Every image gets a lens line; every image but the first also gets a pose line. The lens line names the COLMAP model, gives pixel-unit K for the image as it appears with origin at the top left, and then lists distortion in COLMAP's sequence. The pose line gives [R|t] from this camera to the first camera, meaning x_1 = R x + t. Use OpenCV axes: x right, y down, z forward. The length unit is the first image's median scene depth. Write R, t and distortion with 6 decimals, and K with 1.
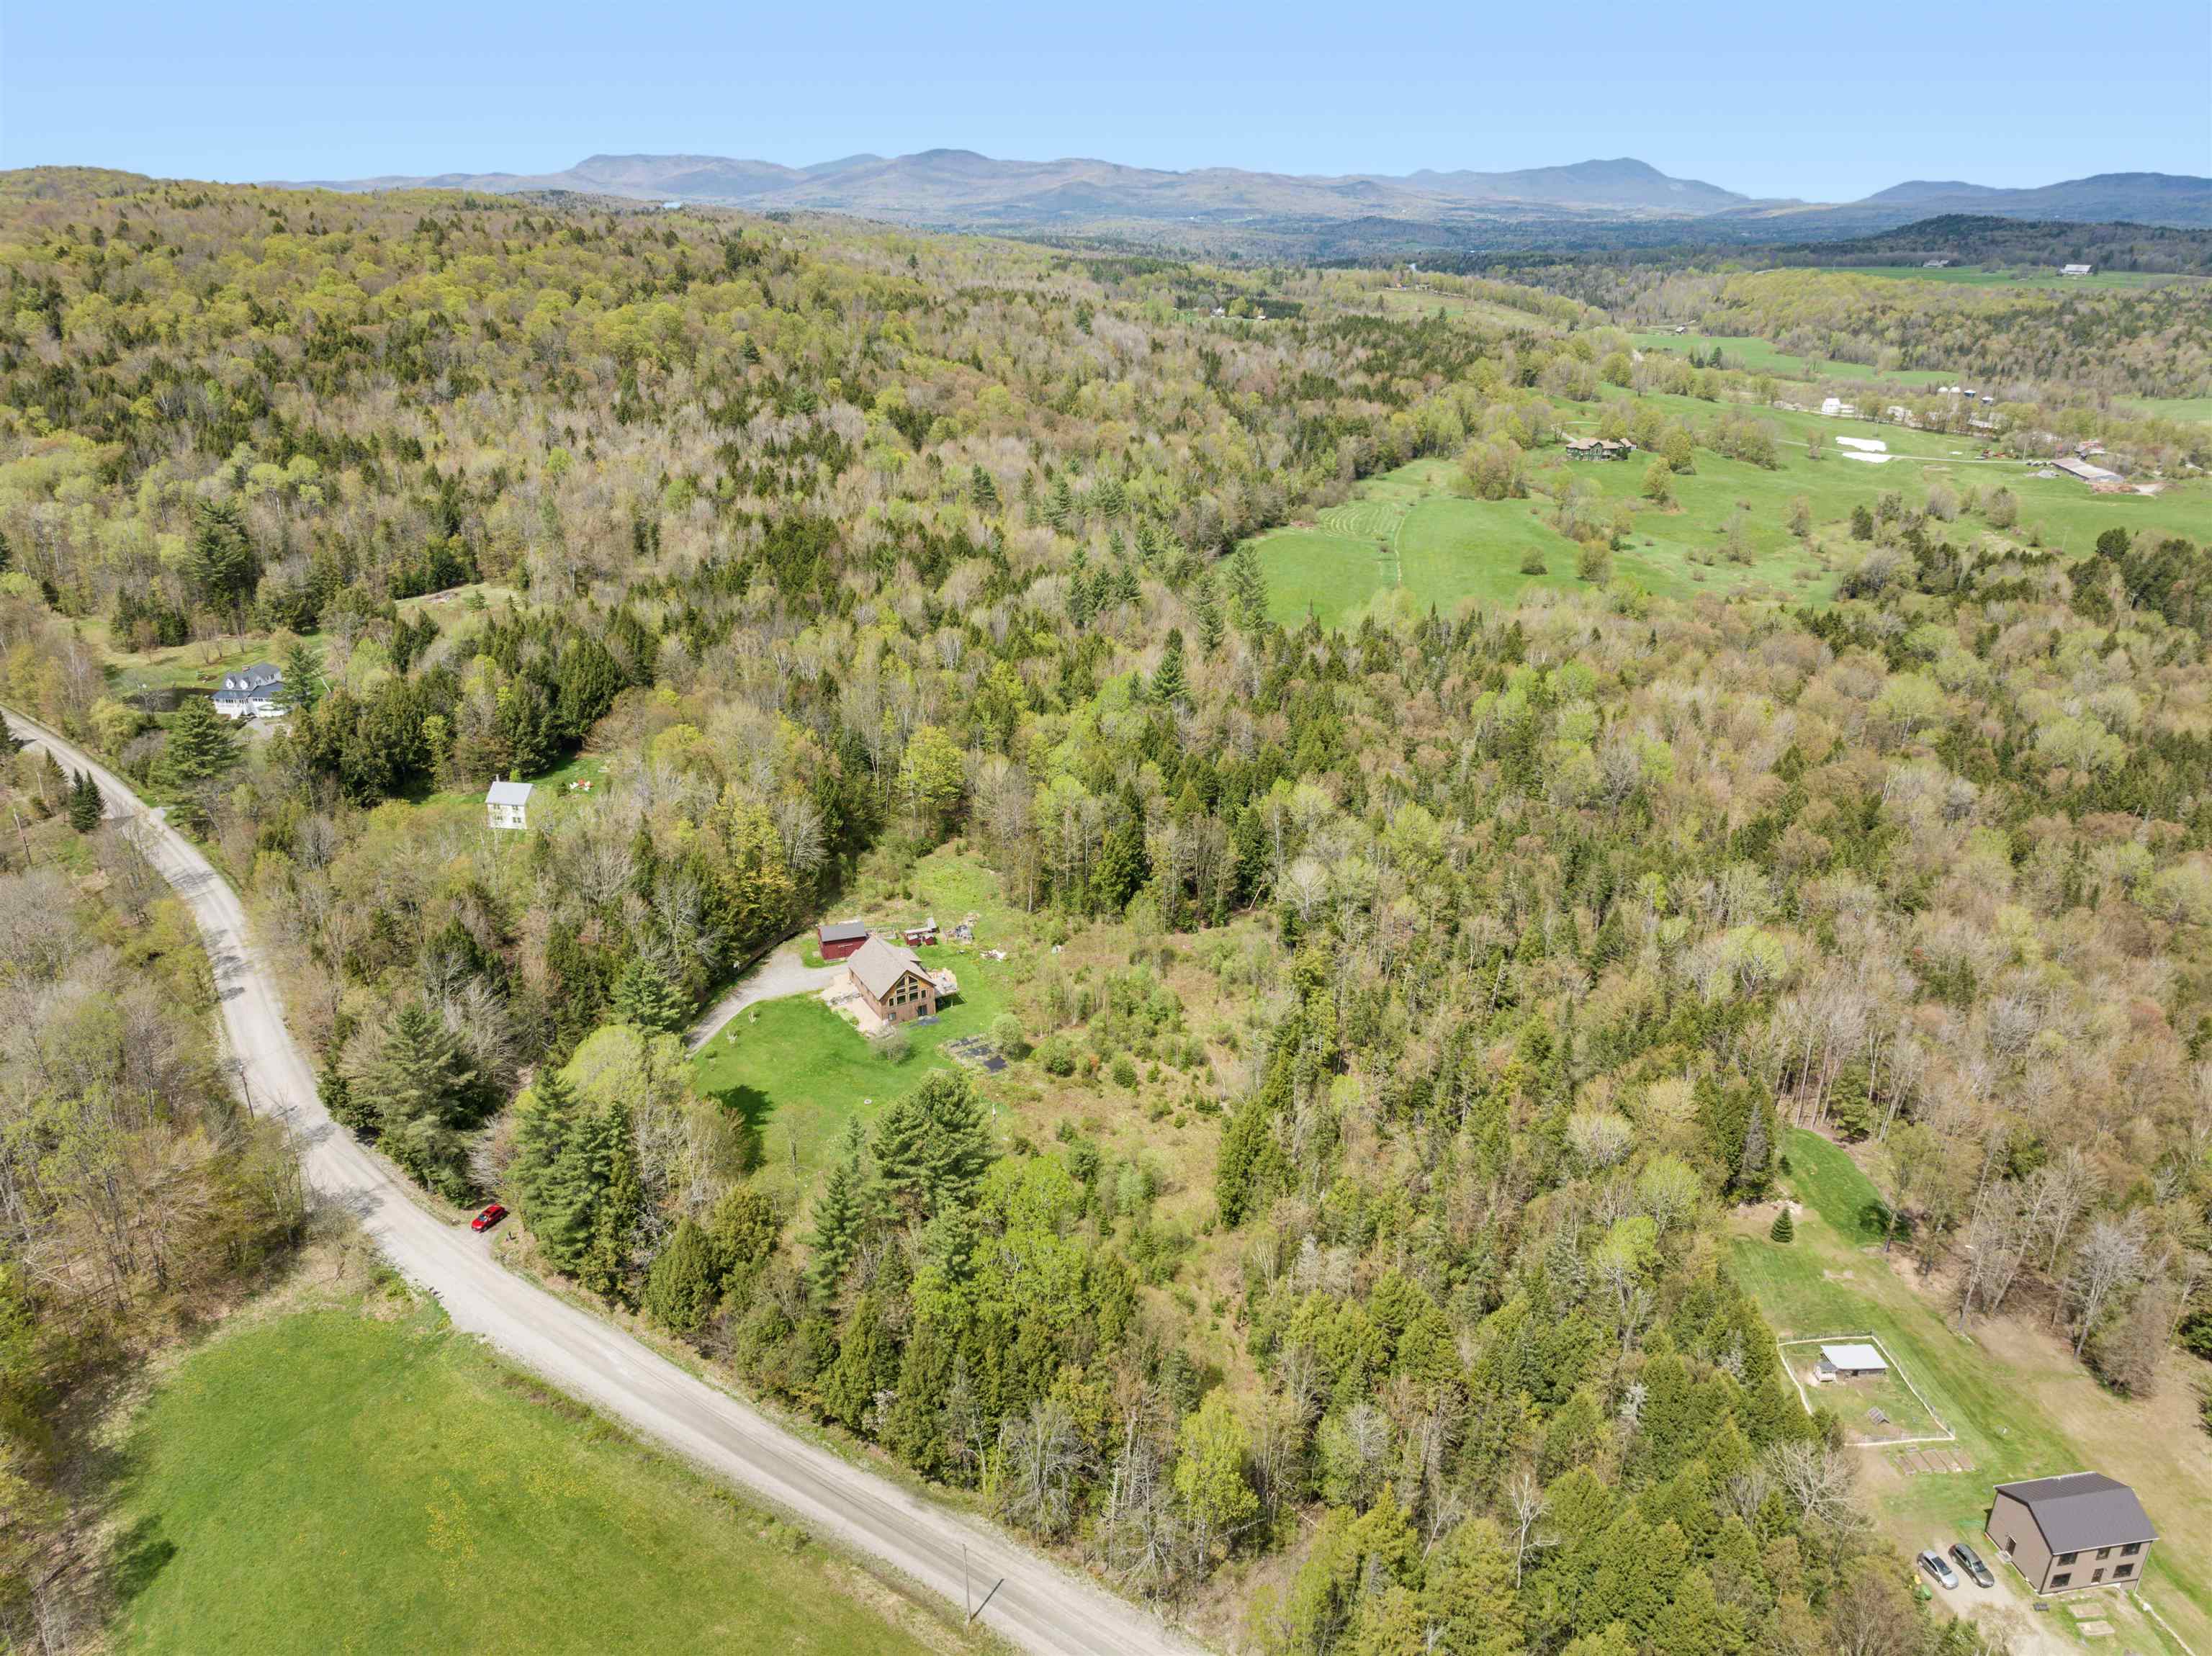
lens RADIAL K [[1556.7, 0, 1108.3], [0, 1556.7, 830.4], [0, 0, 1]] dist [-0.029112, -0.004178]
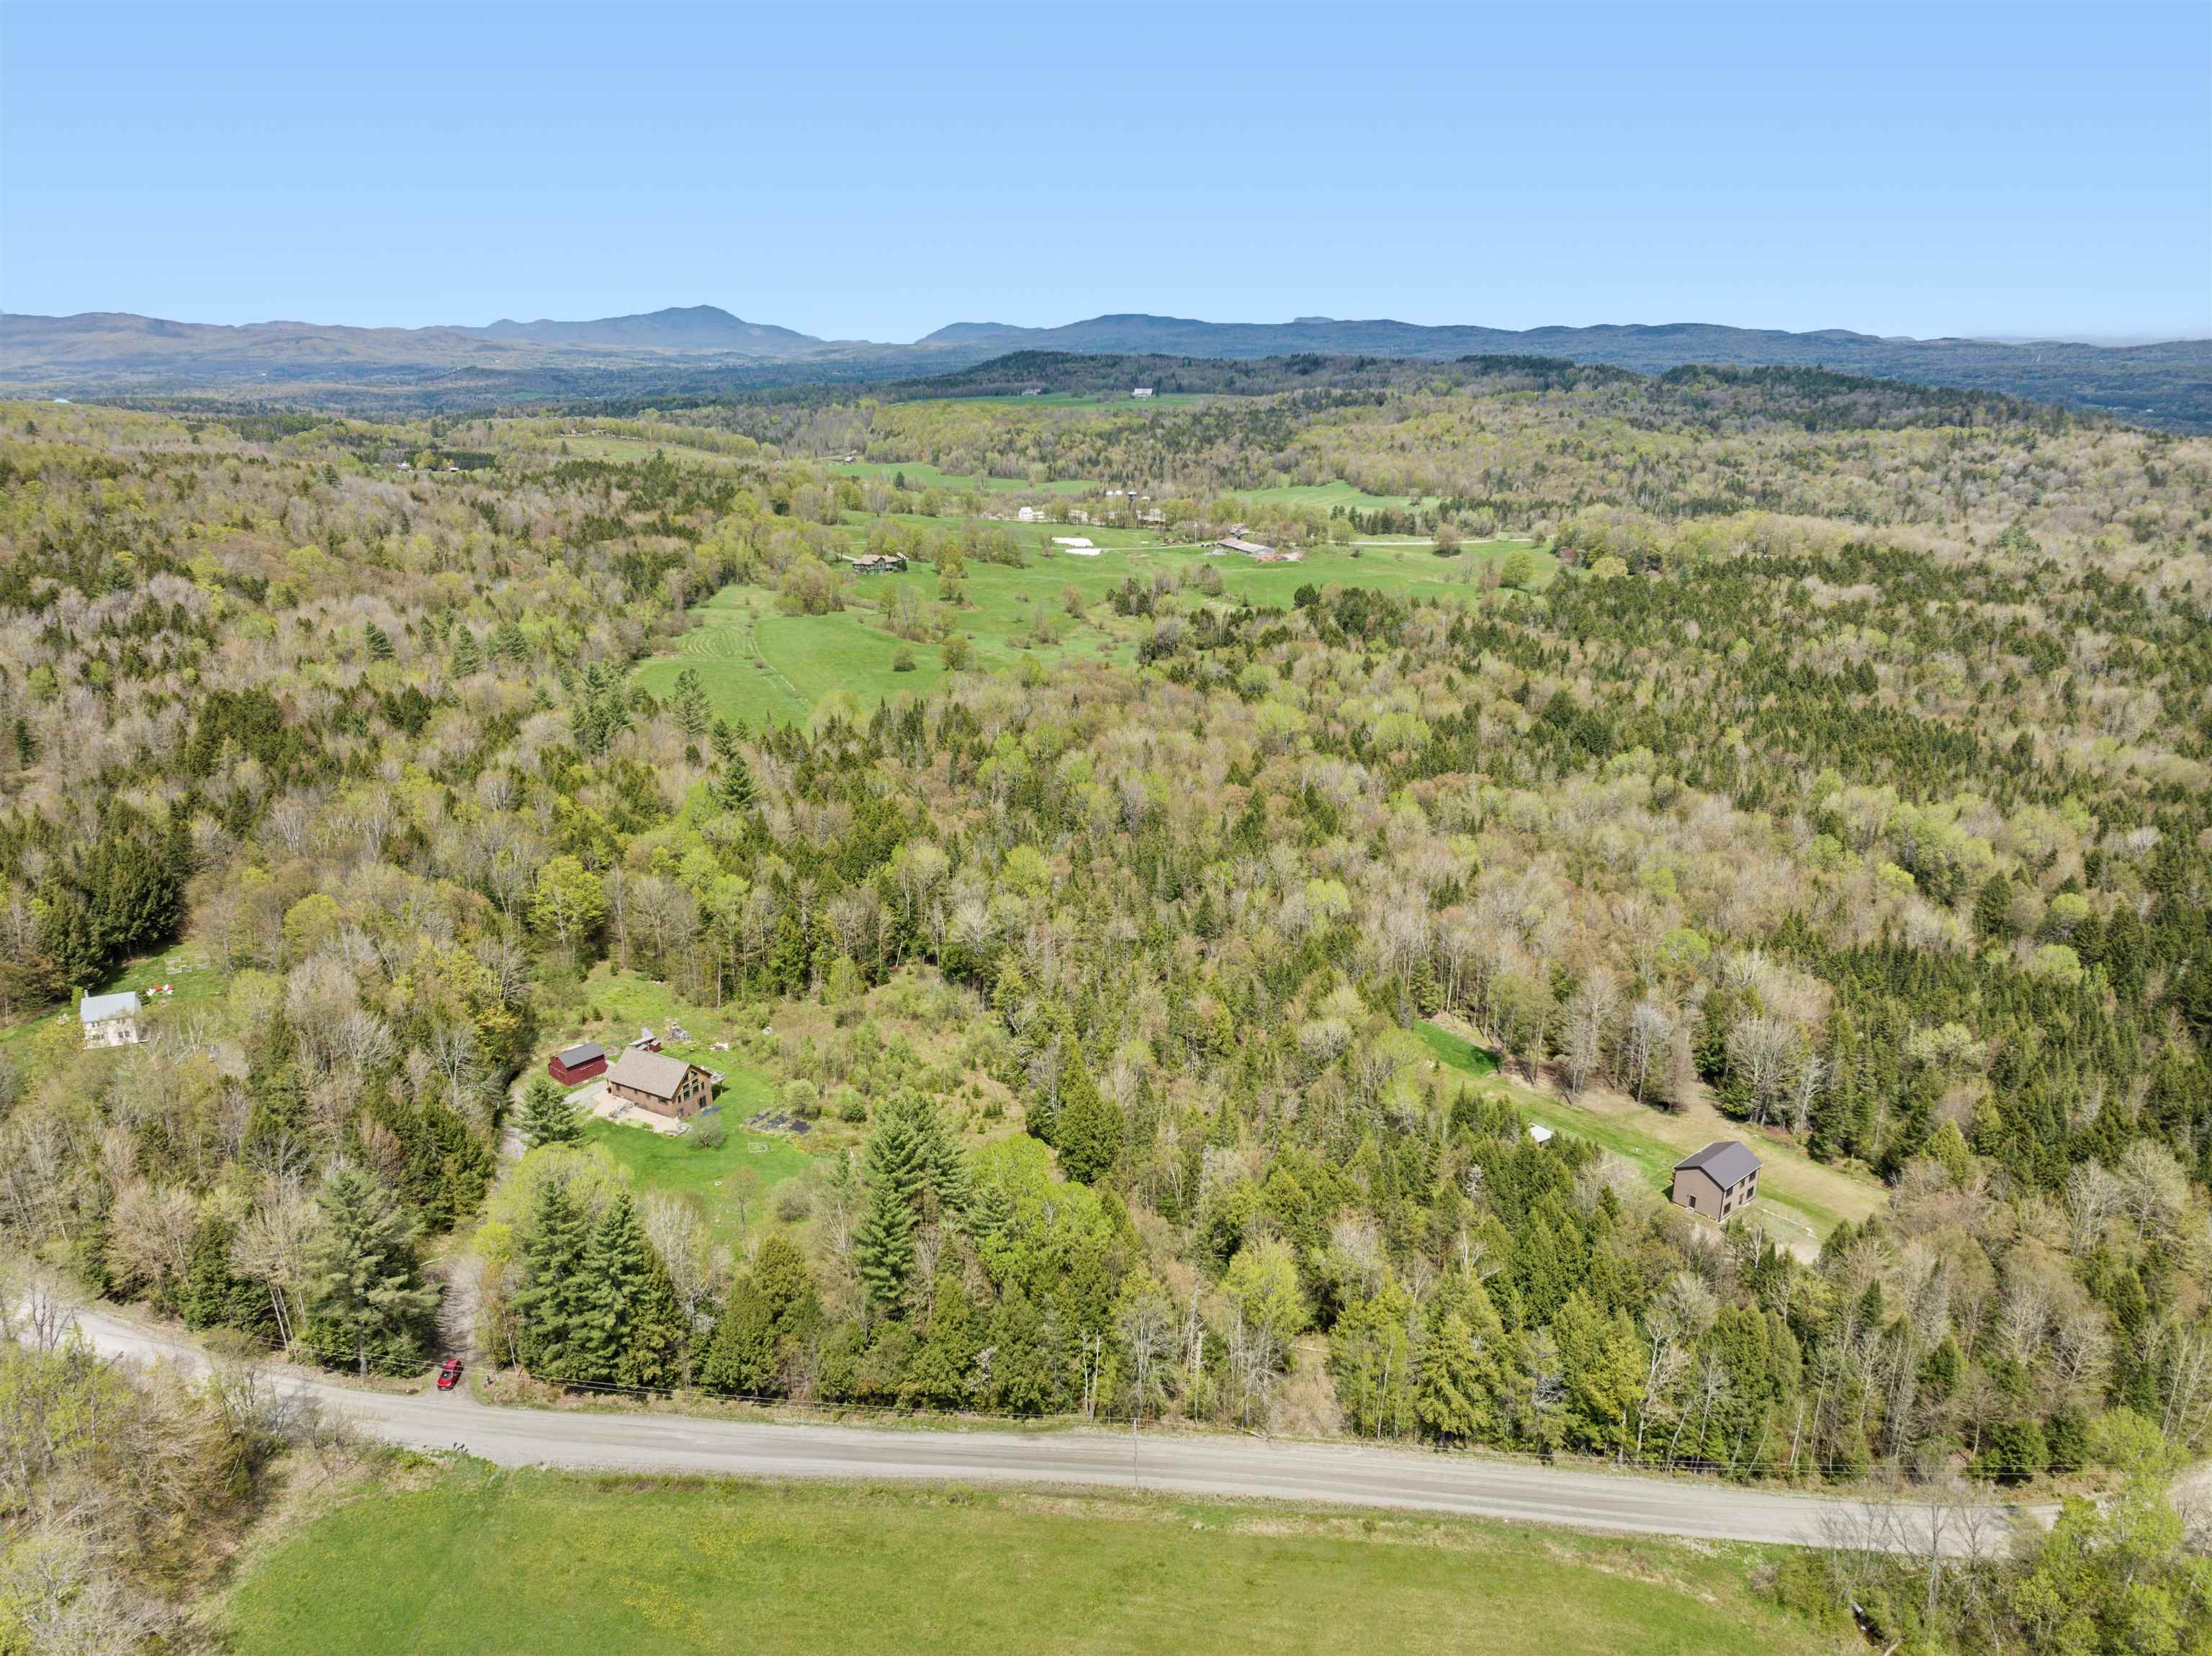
lens RADIAL K [[1556.7, 0, 1114.8], [0, 1556.7, 825.0], [0, 0, 1]] dist [-0.029112, -0.004178]
pose [[0.853559, -0.161209, 0.495427, -0.131147], [0.204064, 0.978394, -0.033213, 0.008780], [-0.479369, 0.129449, 0.868014, -0.022222]]
